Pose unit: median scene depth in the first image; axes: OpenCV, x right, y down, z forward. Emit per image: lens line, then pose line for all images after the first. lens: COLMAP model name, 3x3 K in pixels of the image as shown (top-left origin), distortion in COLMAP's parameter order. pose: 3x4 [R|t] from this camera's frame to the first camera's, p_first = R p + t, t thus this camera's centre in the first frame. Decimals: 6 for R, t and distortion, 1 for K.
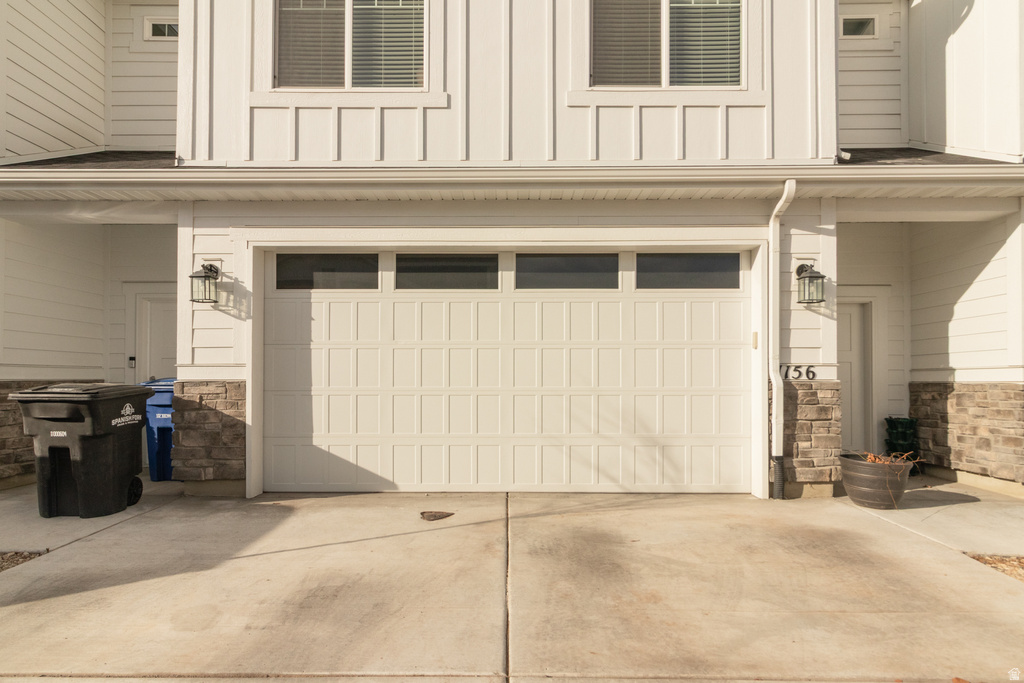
lens RADIAL K [[573.8, 0, 499.8], [0, 573.8, 276.6], [0, 0, 1]] dist [0.007637, -0.000288]
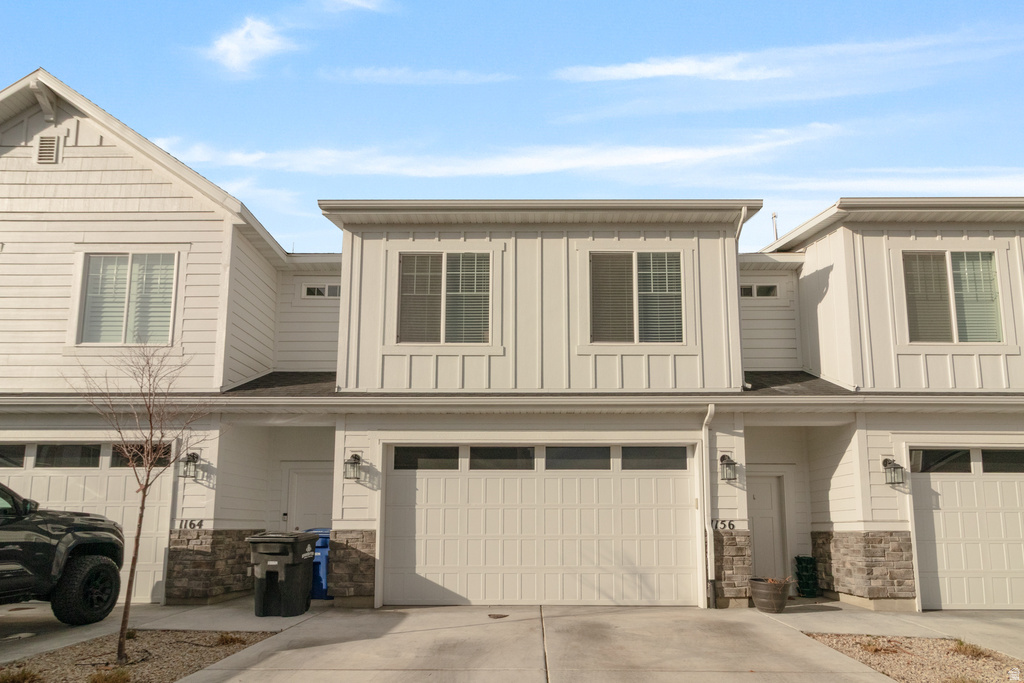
lens RADIAL K [[489.7, 0, 531.4], [0, 489.7, 359.6], [0, 0, 1]] dist [0.002895, 0.000574]
pose [[0.999956, 0.003679, 0.008579, -0.025155], [-0.002282, 0.987516, -0.157502, -0.068116], [-0.009051, 0.157475, 0.987481, -0.395110]]
